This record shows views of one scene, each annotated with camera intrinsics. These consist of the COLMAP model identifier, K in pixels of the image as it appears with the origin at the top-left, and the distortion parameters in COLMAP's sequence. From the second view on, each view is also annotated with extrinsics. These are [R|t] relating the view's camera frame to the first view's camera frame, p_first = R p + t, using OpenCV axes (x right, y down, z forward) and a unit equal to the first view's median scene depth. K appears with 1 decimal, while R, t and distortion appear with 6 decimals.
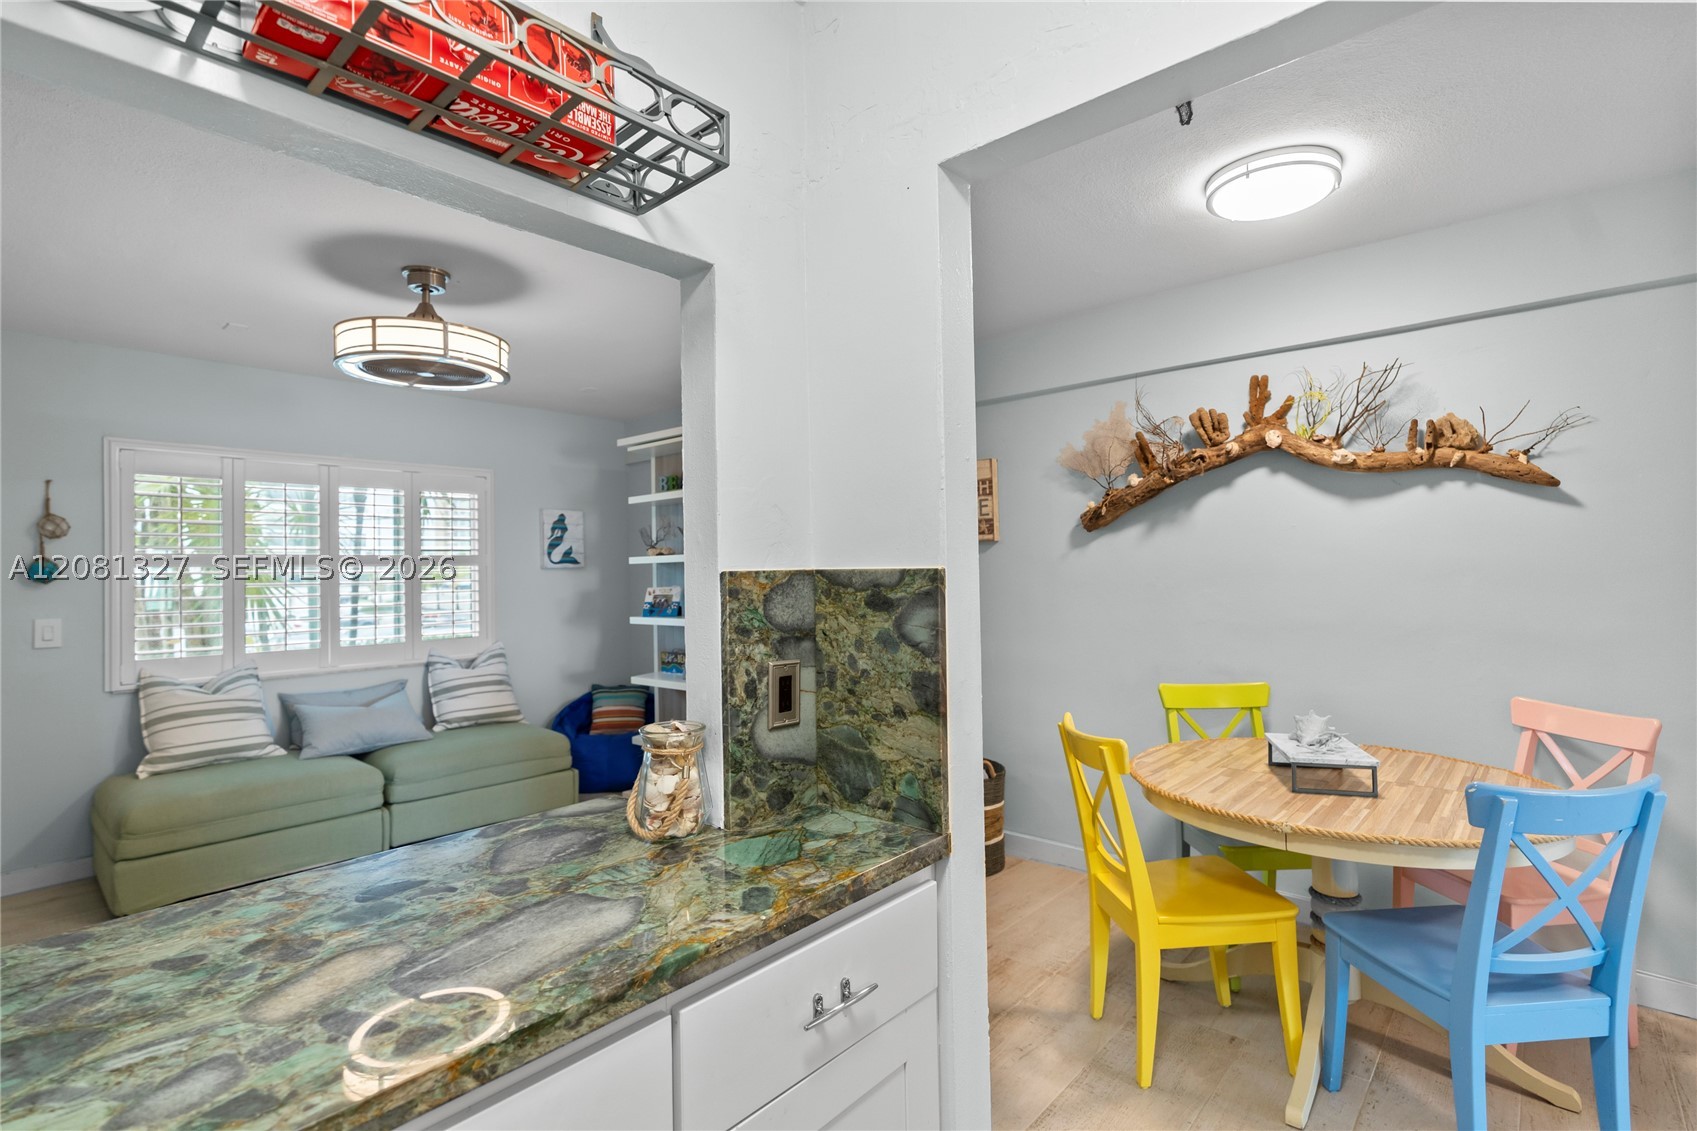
lens RADIAL K [[817.0, 0, 865.8], [0, 817.0, 558.4], [0, 0, 1]] dist [-0.000596, 0.000307]
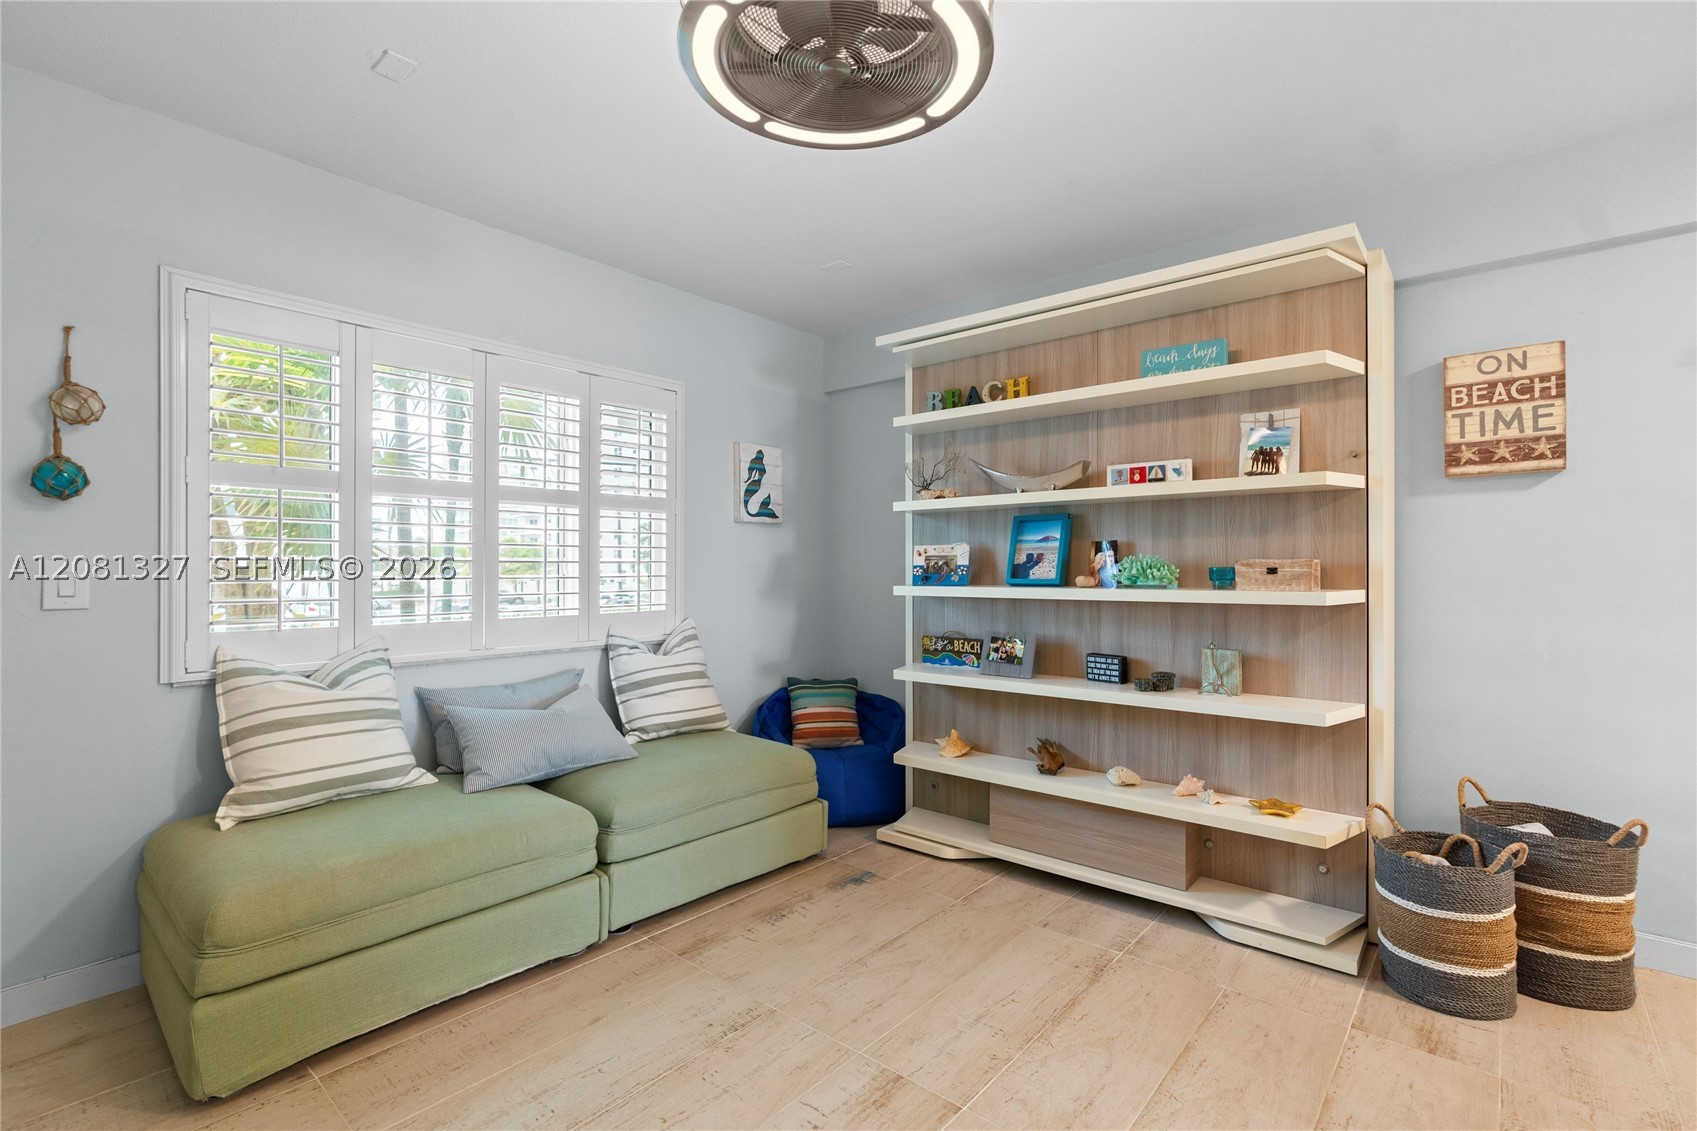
lens RADIAL K [[781.8, 0, 862.3], [0, 781.8, 566.9], [0, 0, 1]] dist [-0.000697, -0.000057]
pose [[0.999762, 0.017798, 0.012592, -0.375831], [-0.017992, 0.999718, 0.015468, 0.052174], [-0.012313, -0.015691, 0.999801, 0.371240]]
